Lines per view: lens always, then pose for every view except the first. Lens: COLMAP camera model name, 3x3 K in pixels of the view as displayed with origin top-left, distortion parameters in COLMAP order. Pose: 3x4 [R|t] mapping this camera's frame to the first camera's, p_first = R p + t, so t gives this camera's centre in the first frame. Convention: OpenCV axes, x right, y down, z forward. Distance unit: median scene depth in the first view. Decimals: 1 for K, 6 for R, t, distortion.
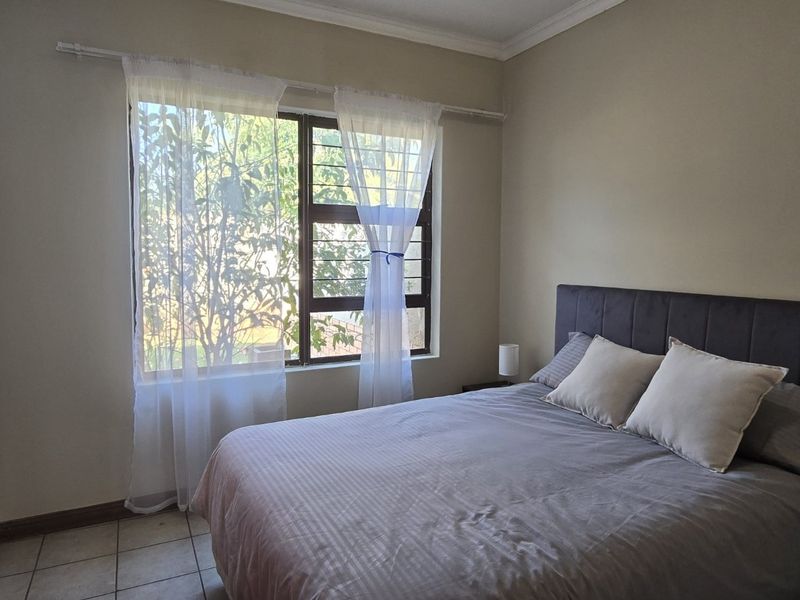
lens RADIAL K [[529.5, 0, 400.0], [0, 529.5, 300.0], [0, 0, 1]] dist [-0.008987, -0.000347]
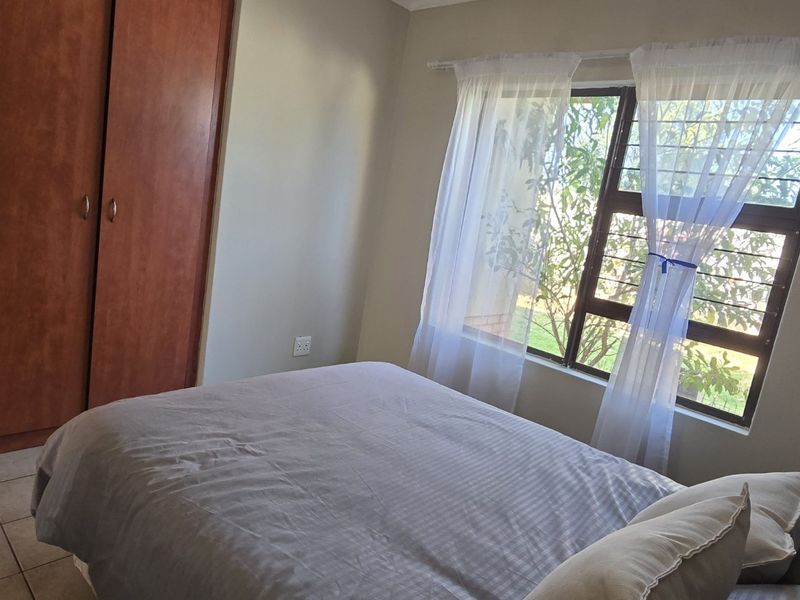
lens RADIAL K [[529.5, 0, 400.0], [0, 529.5, 300.0], [0, 0, 1]] dist [-0.008987, -0.000347]
pose [[0.333114, 0.212221, -0.918693, 0.757361], [-0.230956, 0.963025, 0.138719, -0.066948], [0.914163, 0.165968, 0.369811, 0.536923]]
